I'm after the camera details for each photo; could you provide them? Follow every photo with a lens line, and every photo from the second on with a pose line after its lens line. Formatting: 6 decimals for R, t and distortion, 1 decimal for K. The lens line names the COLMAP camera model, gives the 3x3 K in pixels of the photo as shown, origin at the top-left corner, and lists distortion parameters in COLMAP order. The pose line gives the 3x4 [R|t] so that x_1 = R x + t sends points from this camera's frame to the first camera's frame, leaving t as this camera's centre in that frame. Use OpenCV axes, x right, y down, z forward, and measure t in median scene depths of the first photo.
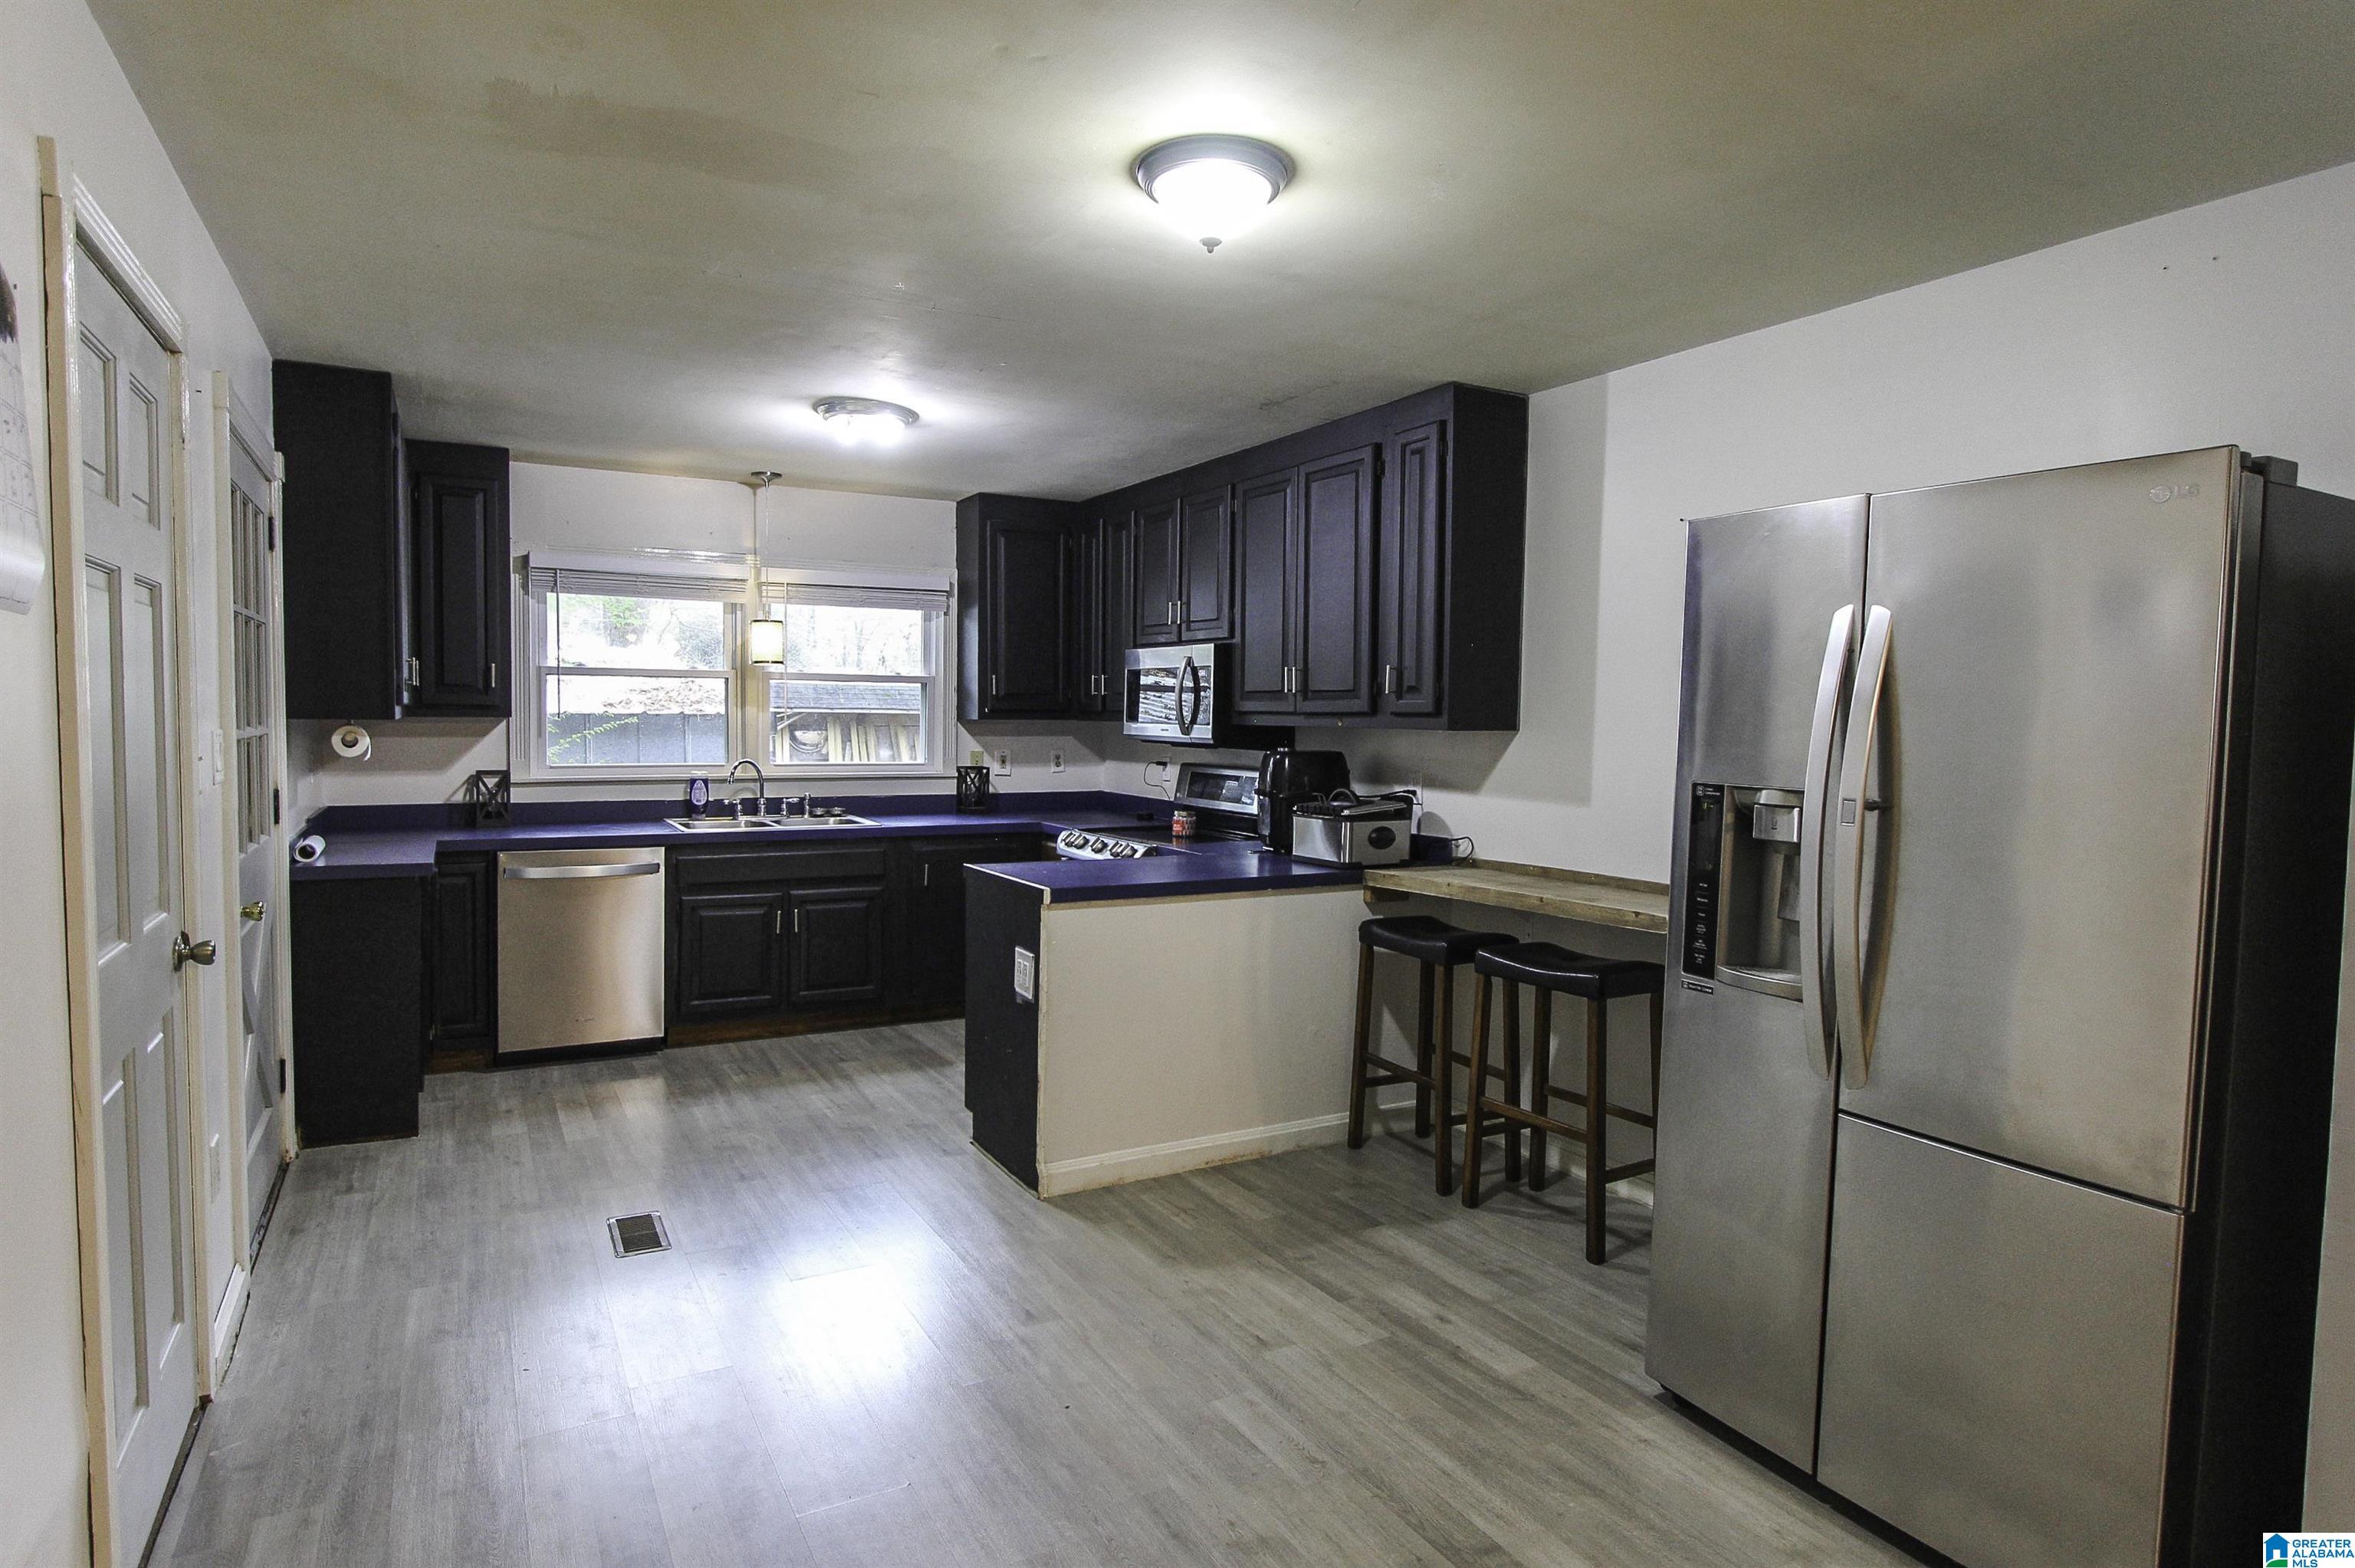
lens RADIAL K [[1275.3, 0, 1167.5], [0, 1275.3, 770.0], [0, 0, 1]] dist [-0.007756, 0.002680]
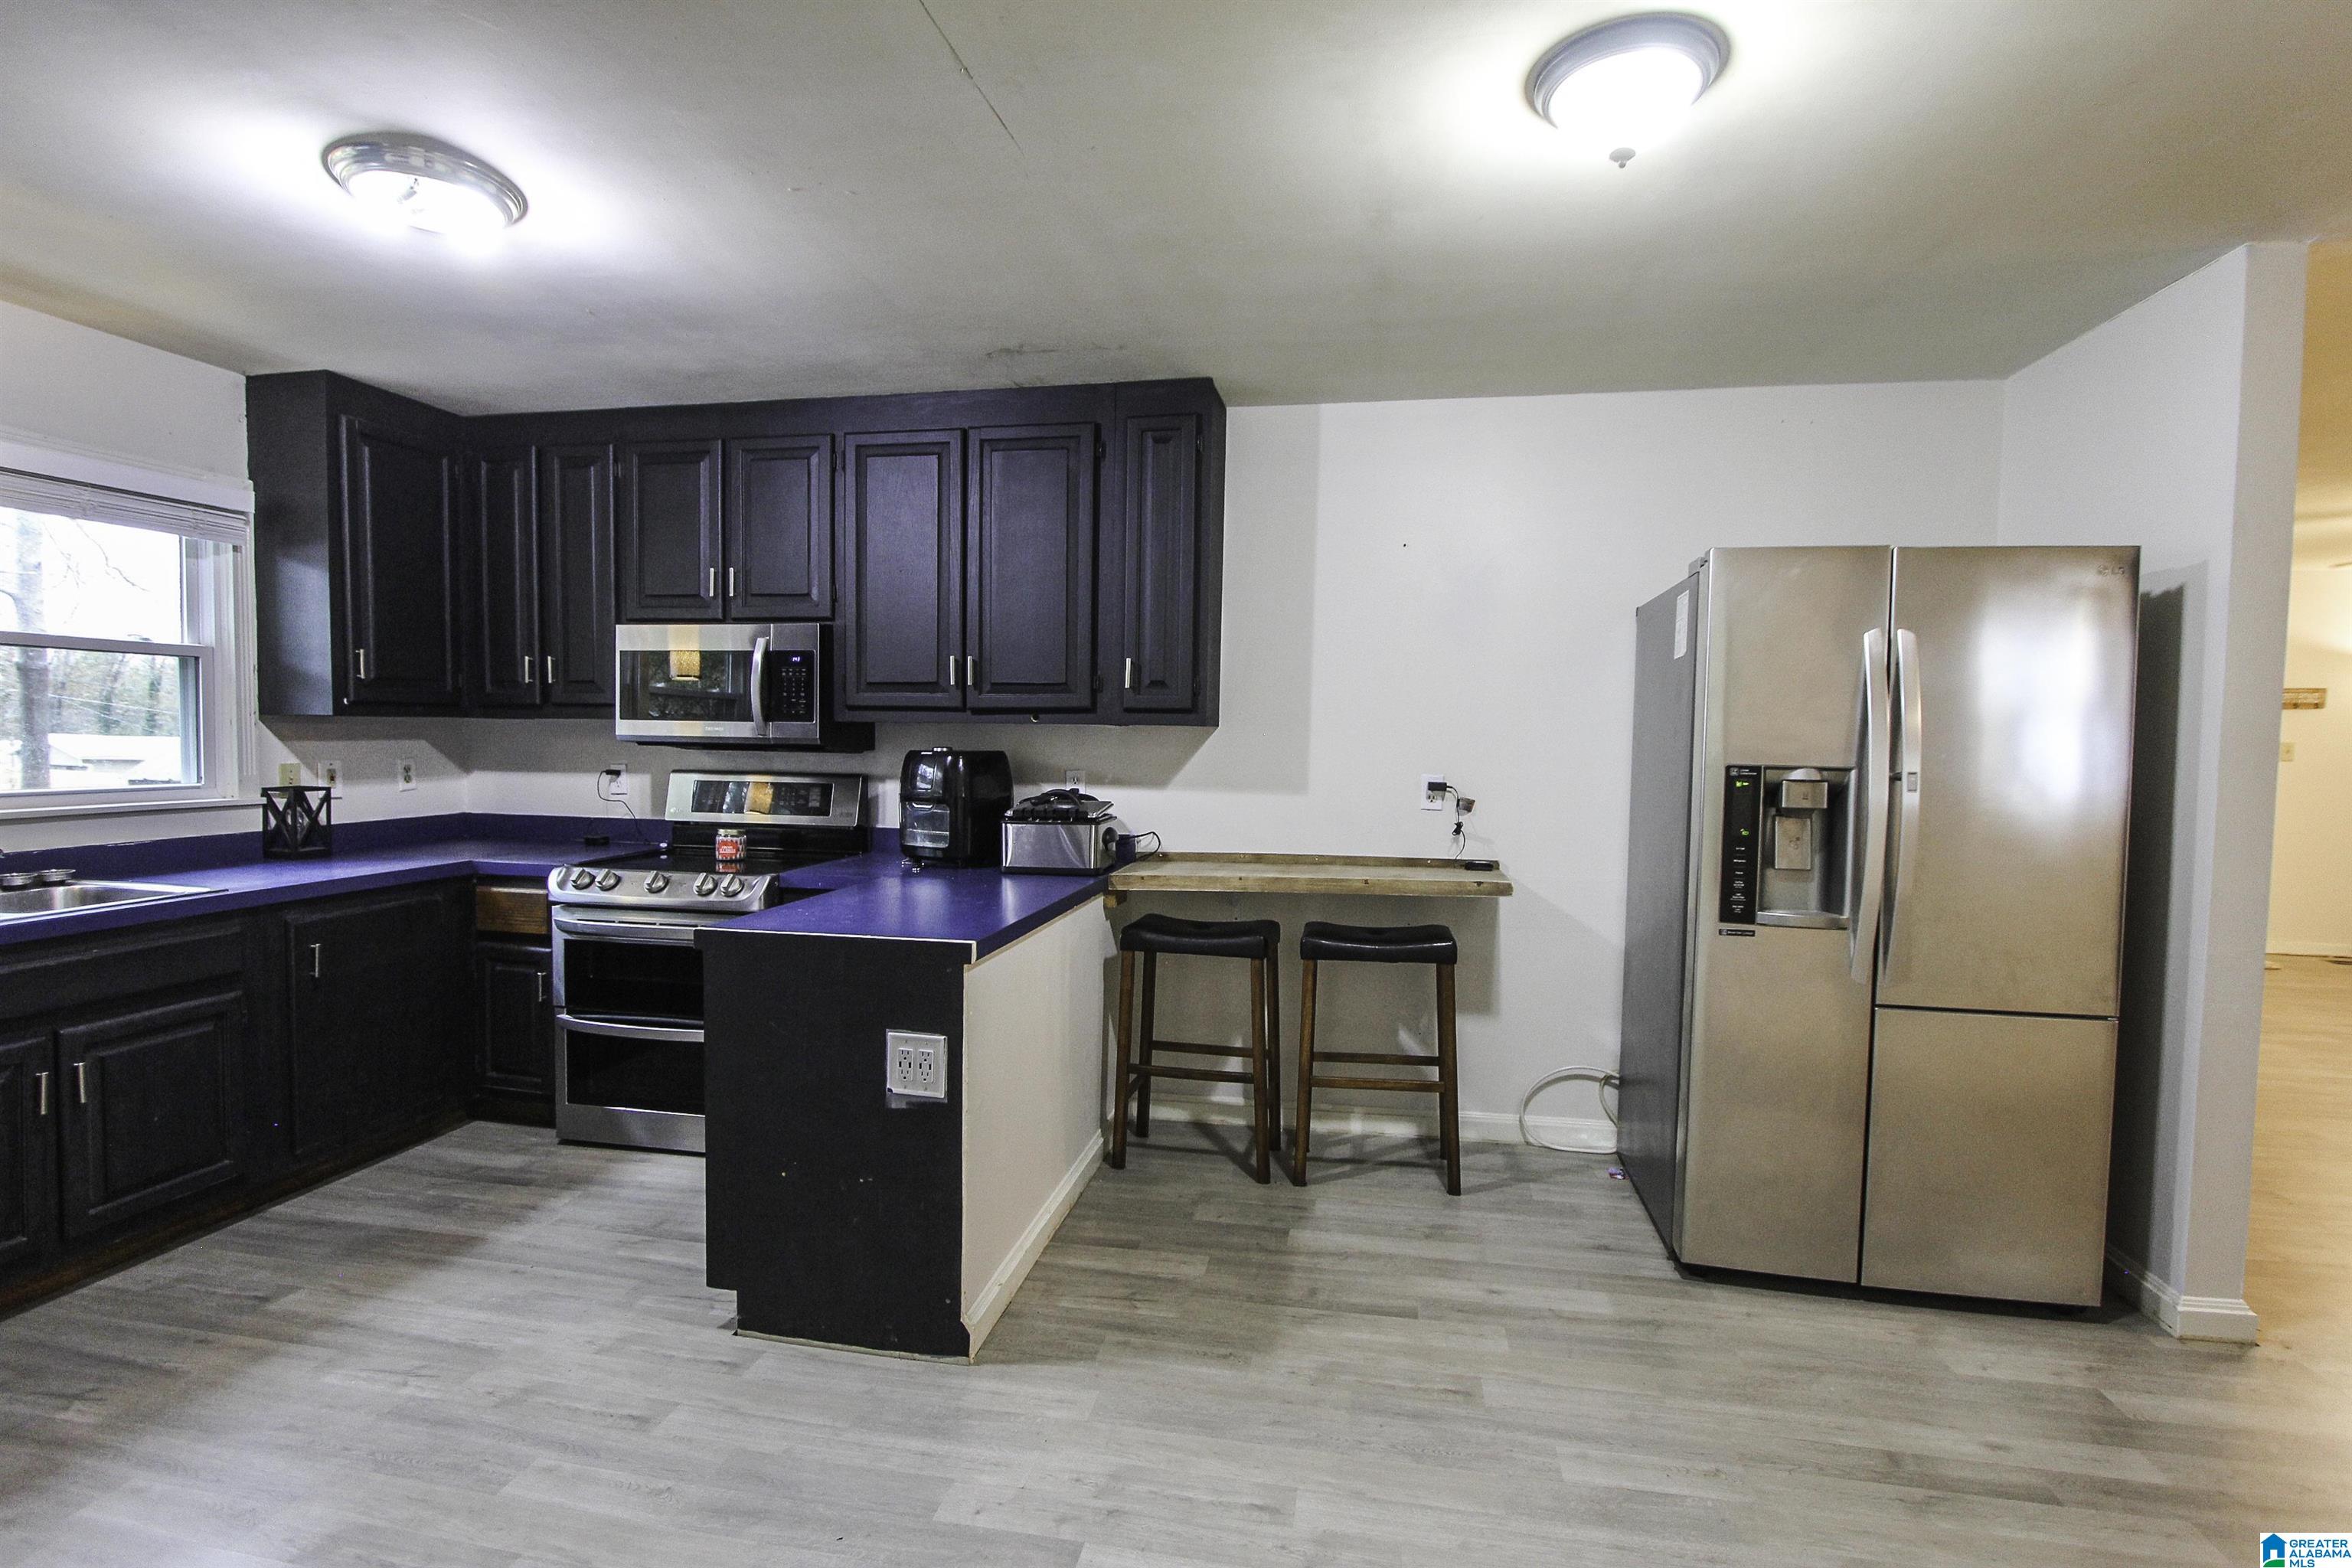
lens RADIAL K [[1083.9, 0, 1171.4], [0, 1083.9, 779.0], [0, 0, 1]] dist [-0.015378, 0.001849]
pose [[0.641770, -0.038473, 0.765931, -0.414558], [0.029647, 0.999239, 0.025351, -0.010951], [-0.766324, 0.006439, 0.642423, 0.431392]]
